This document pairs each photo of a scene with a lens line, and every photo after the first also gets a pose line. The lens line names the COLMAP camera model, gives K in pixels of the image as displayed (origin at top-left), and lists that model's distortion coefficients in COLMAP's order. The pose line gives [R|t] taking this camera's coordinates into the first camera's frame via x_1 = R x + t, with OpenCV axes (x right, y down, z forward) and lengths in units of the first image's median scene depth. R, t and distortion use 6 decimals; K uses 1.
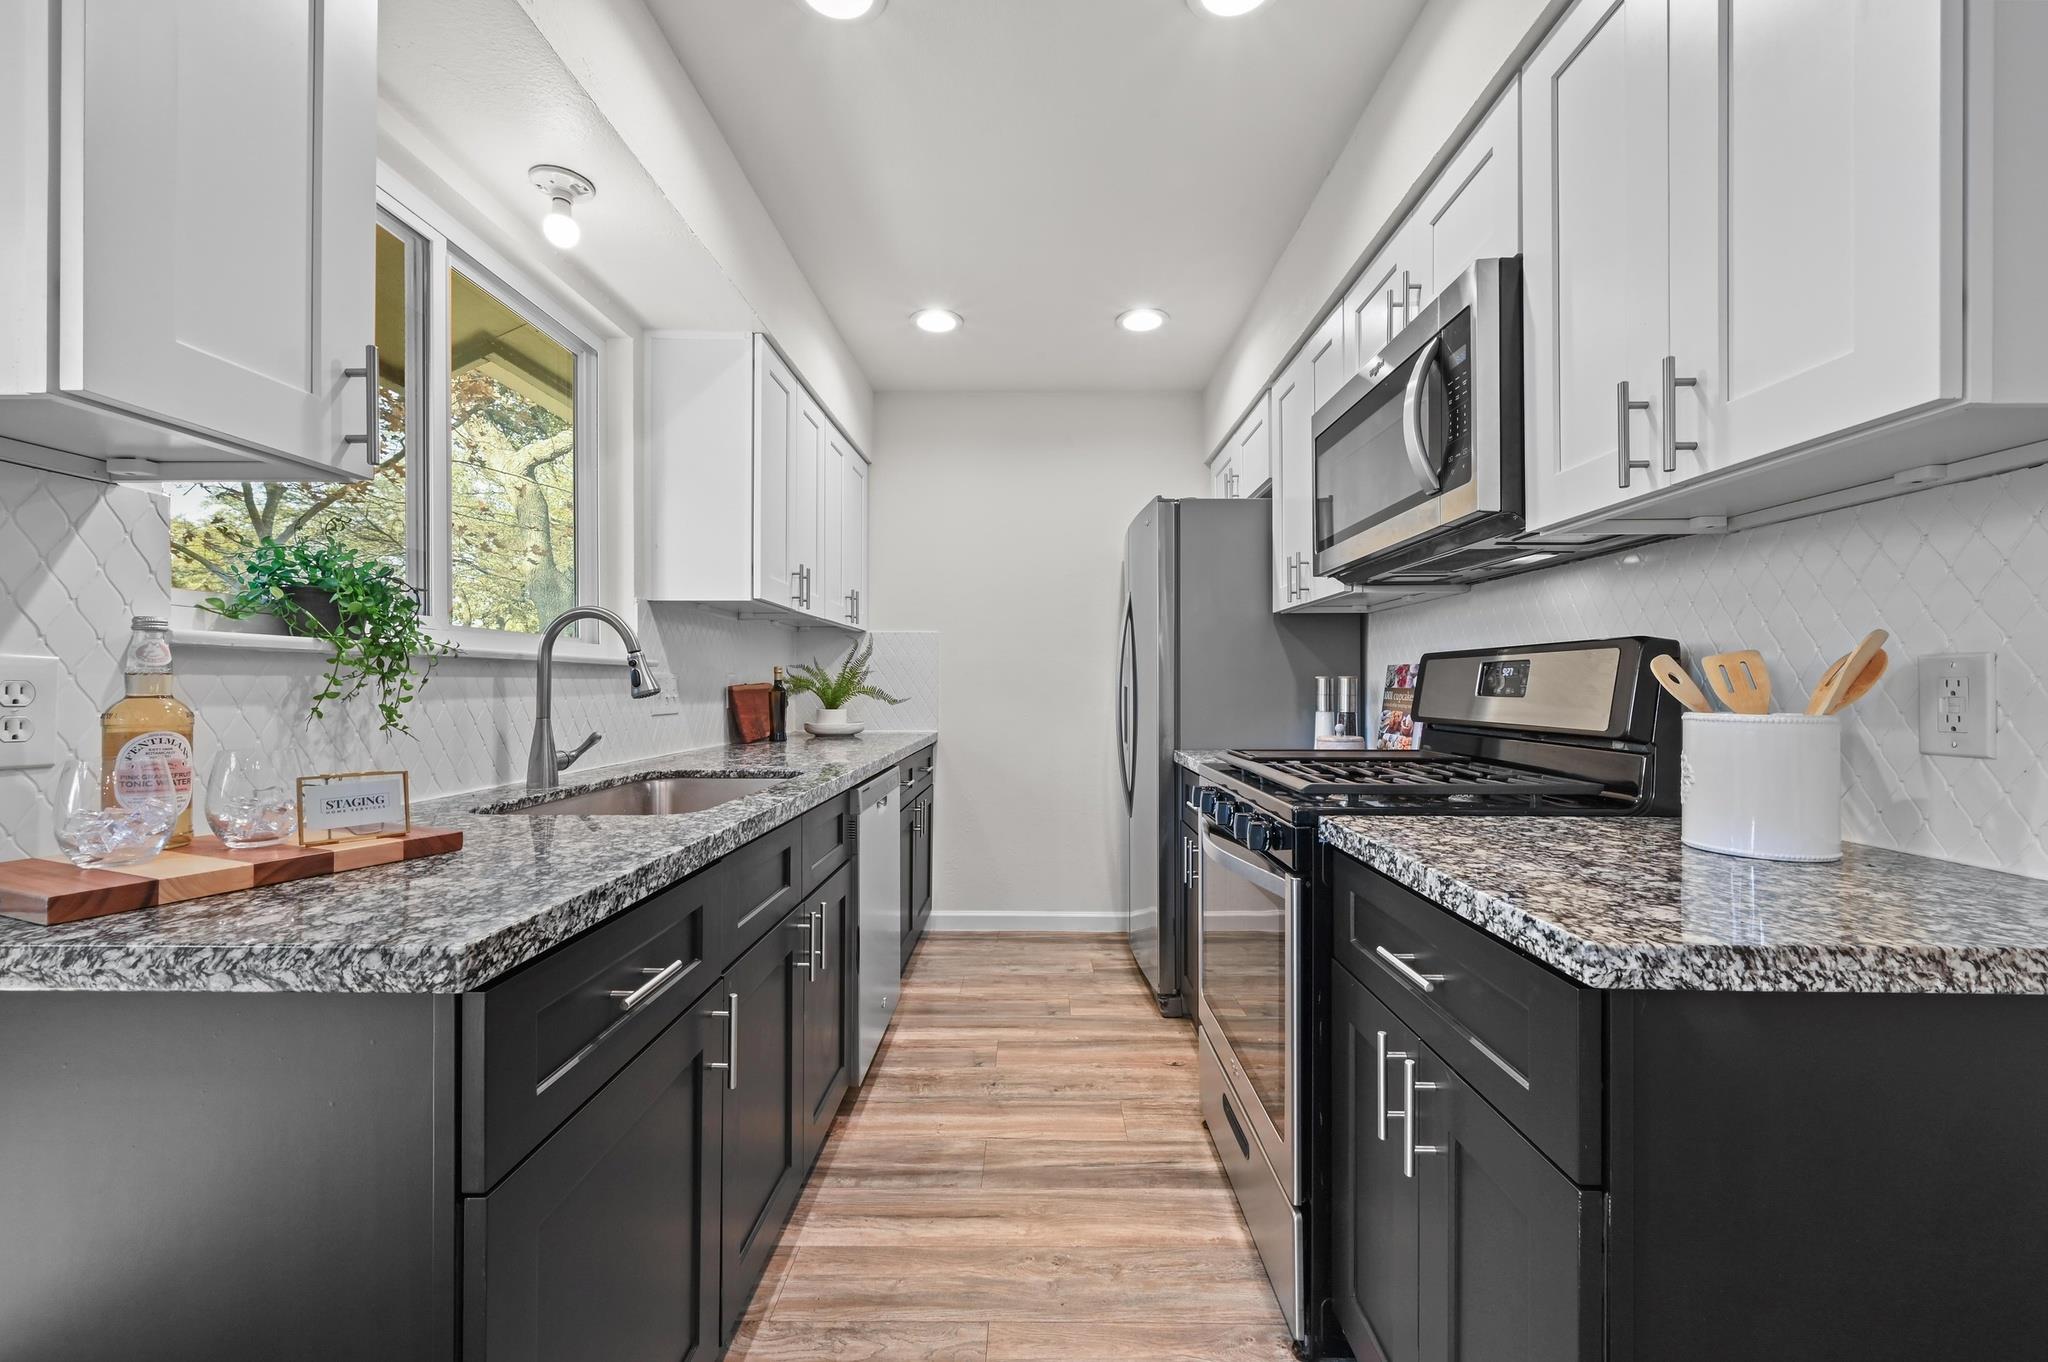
lens RADIAL K [[812.6, 0, 1024.7], [0, 812.6, 687.8], [0, 0, 1]] dist [0.004058, -0.000282]
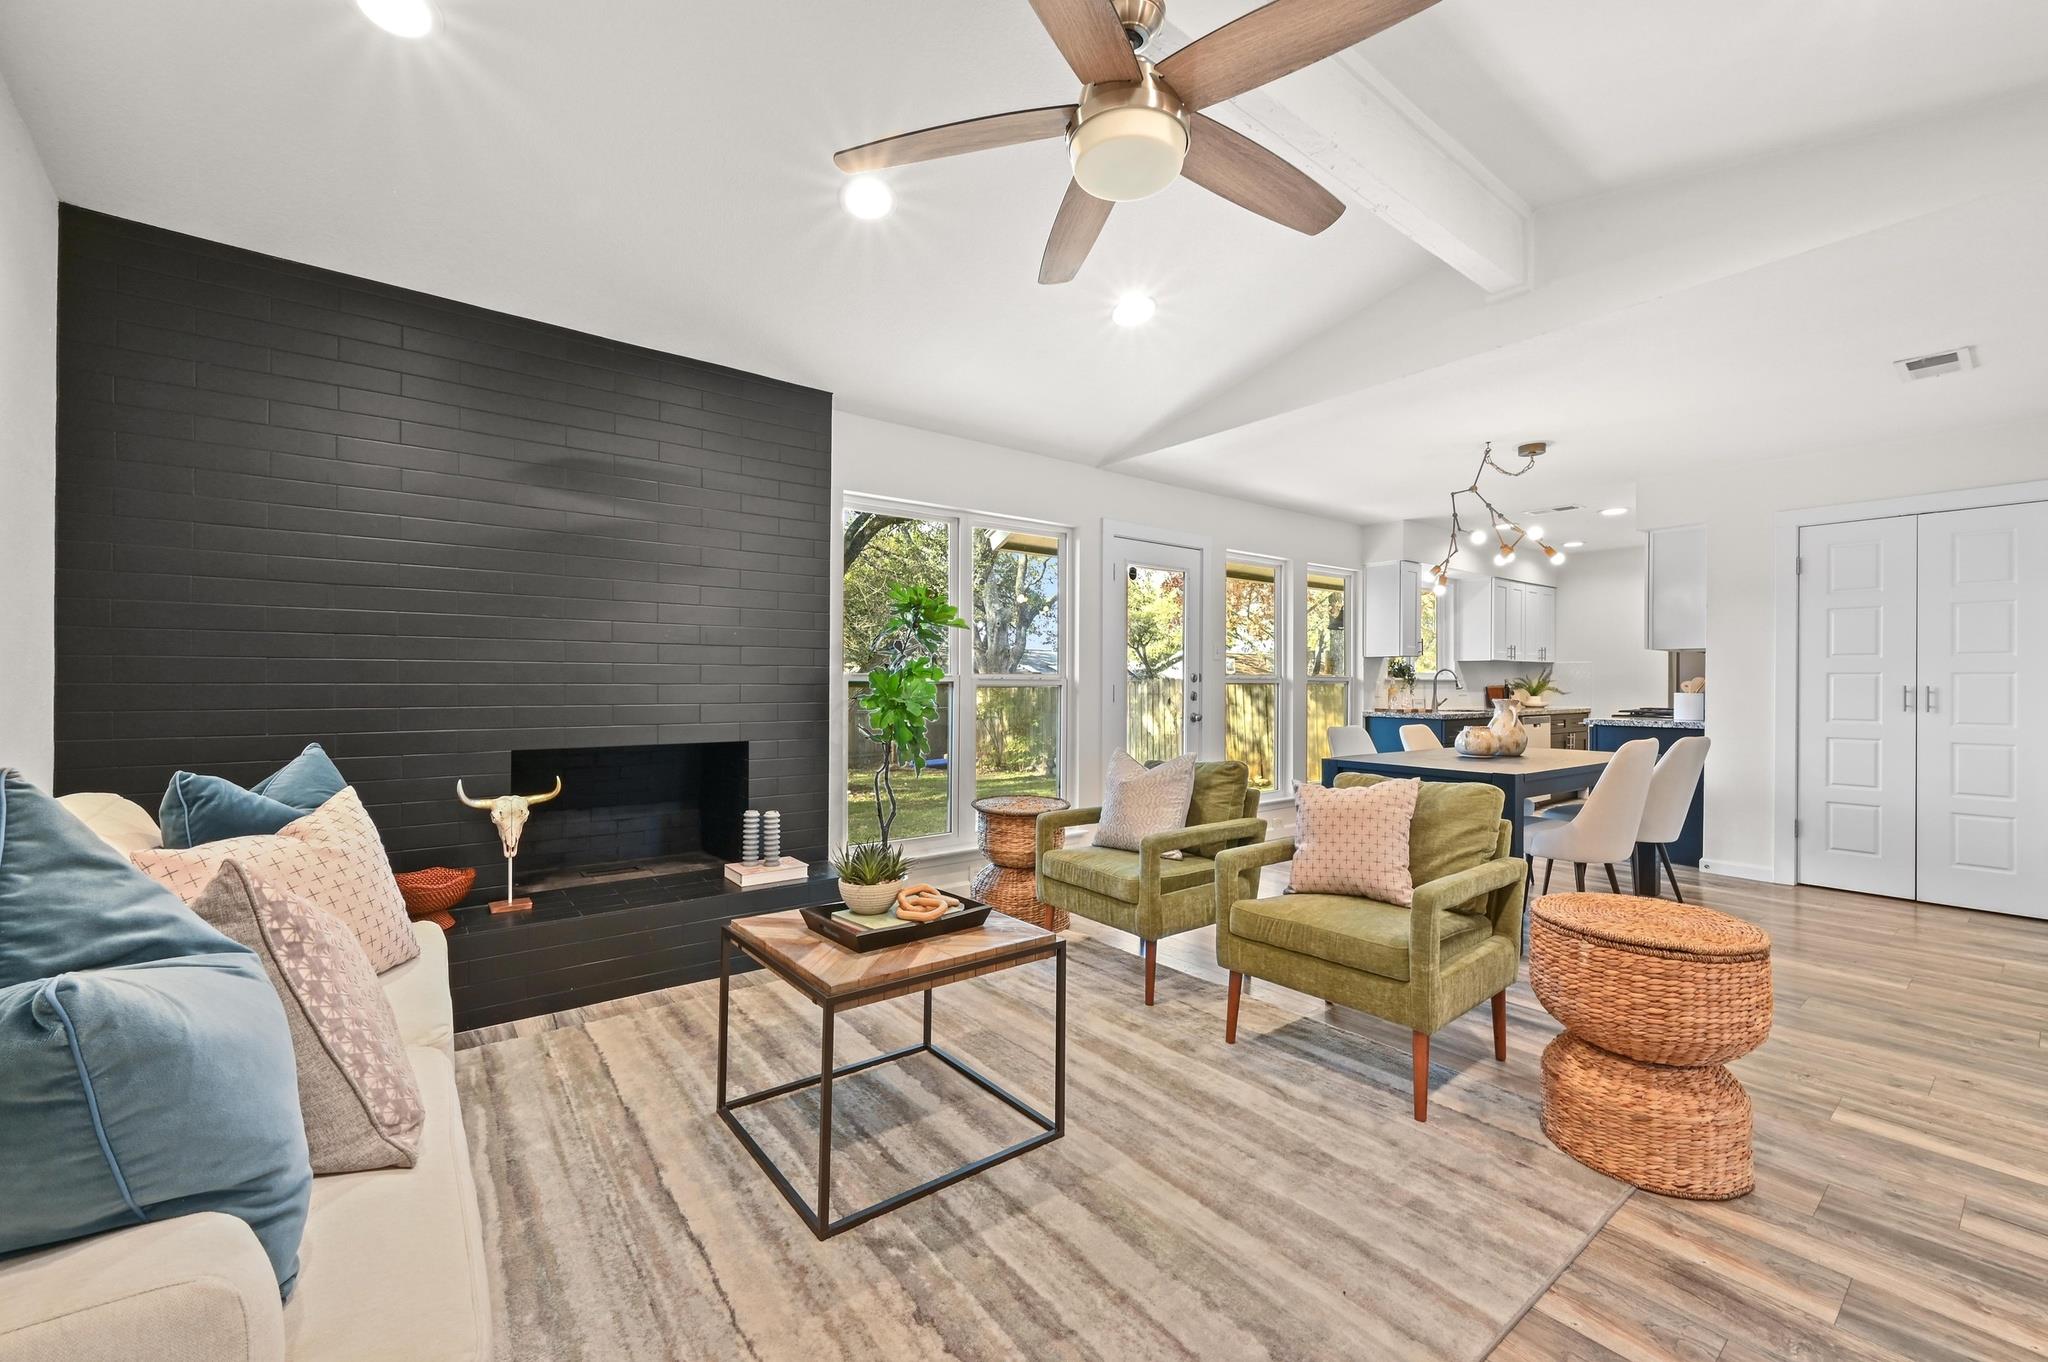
lens RADIAL K [[812.6, 0, 1022.6], [0, 812.6, 683.4], [0, 0, 1]] dist [0.004058, -0.000282]
pose [[0.605171, -0.010138, -0.796031, 1.240331], [0.002579, 0.999939, -0.010774, 0.017714], [0.796091, 0.004467, 0.605160, -2.723021]]
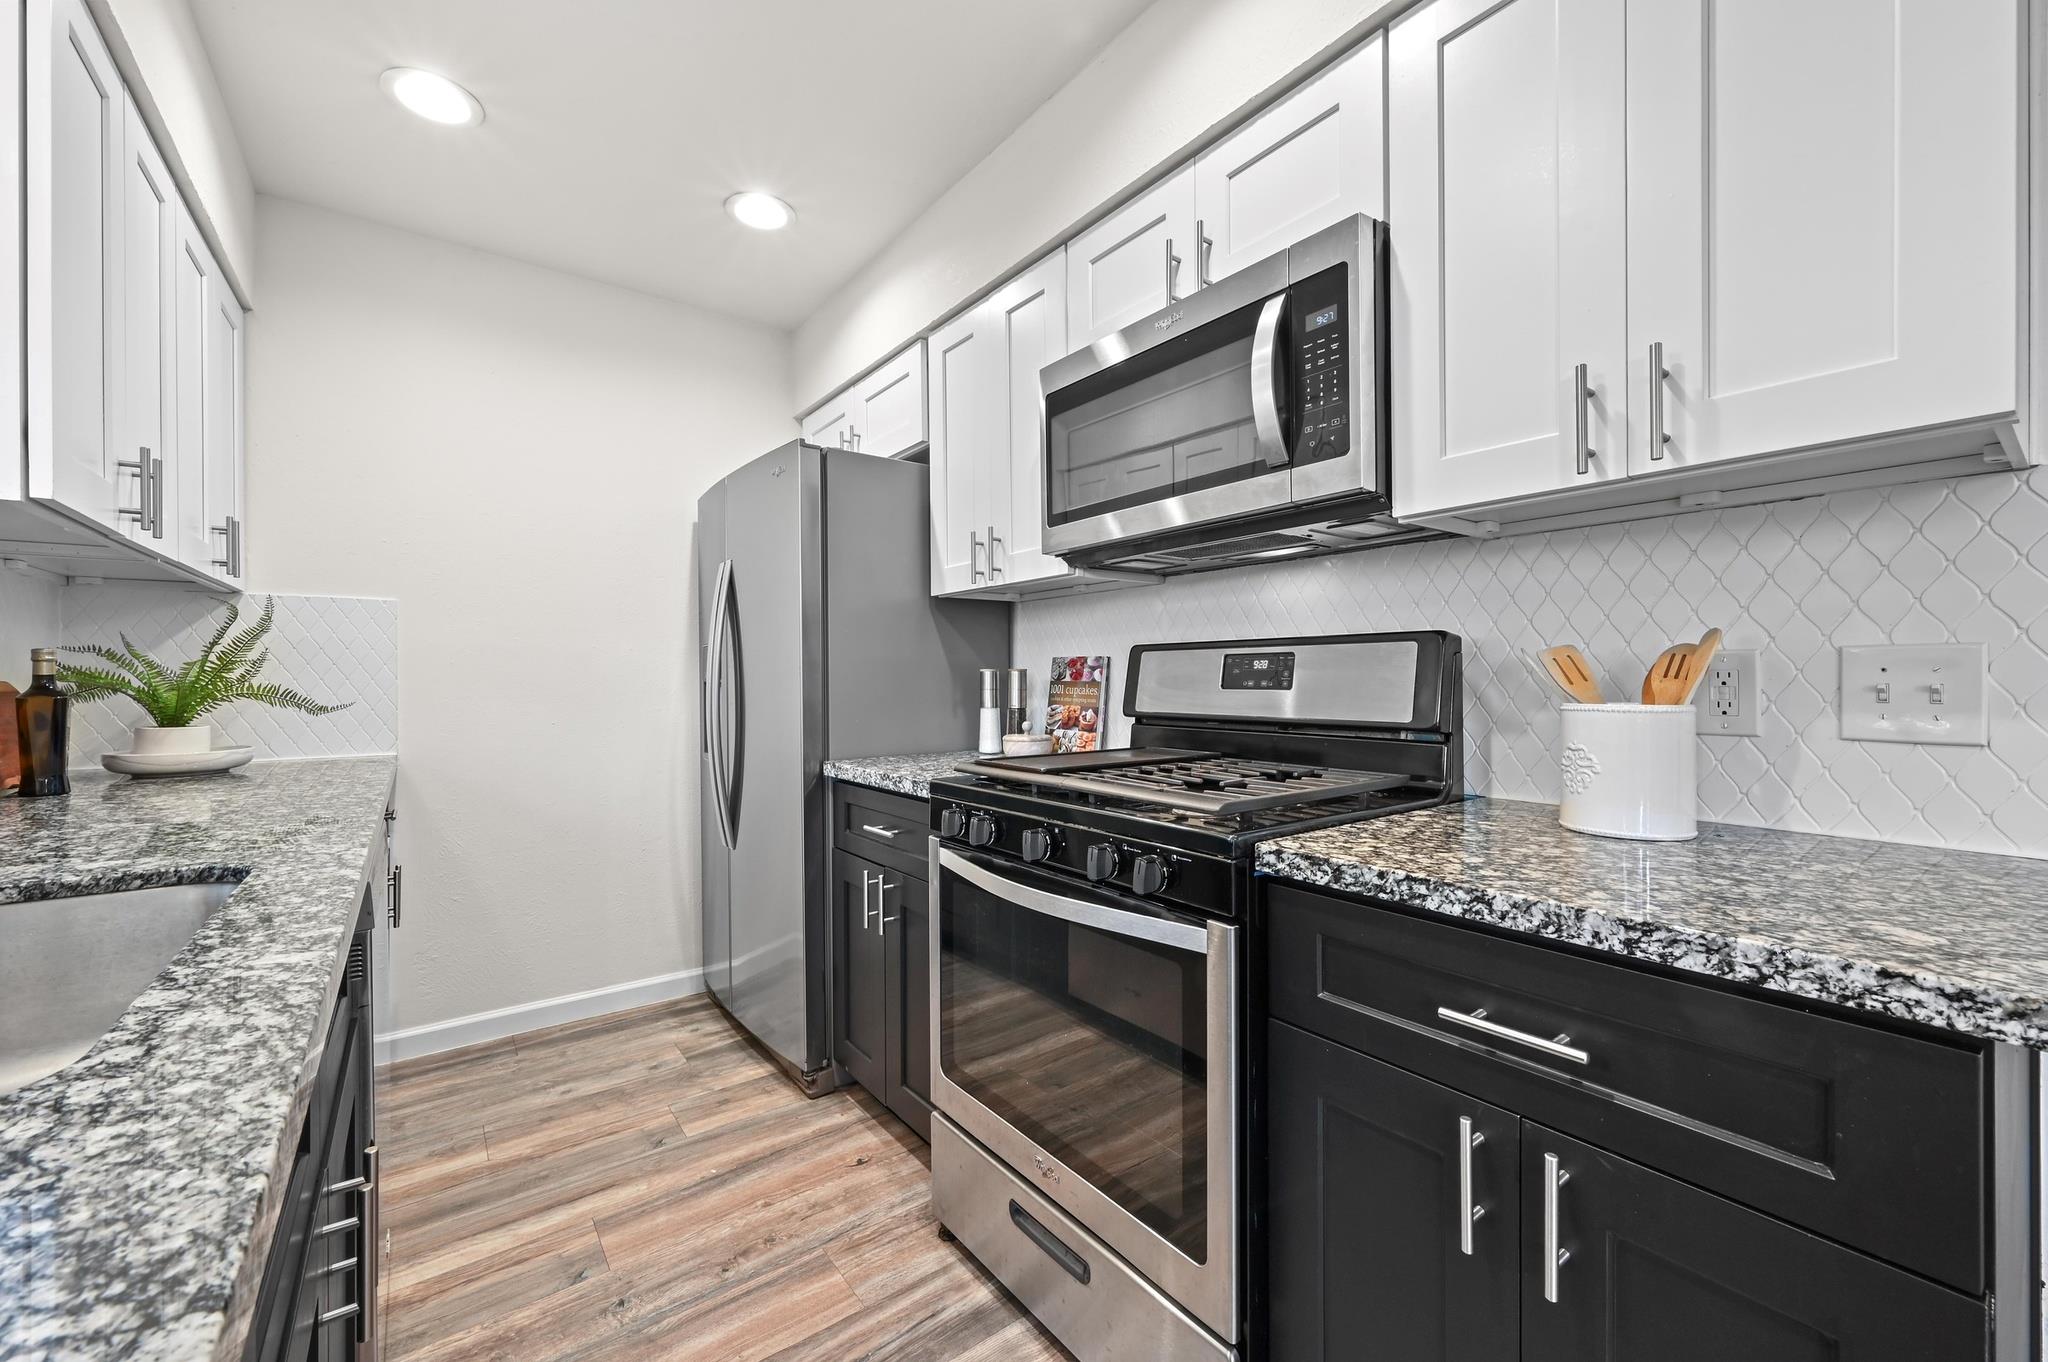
lens RADIAL K [[812.6, 0, 1024.1], [0, 812.6, 682.2], [0, 0, 1]] dist [0.004058, -0.000282]
pose [[0.790440, -0.008216, 0.612484, -0.184868], [0.007335, 0.999965, 0.003947, -0.003235], [-0.612495, 0.001372, 0.790473, 0.308612]]
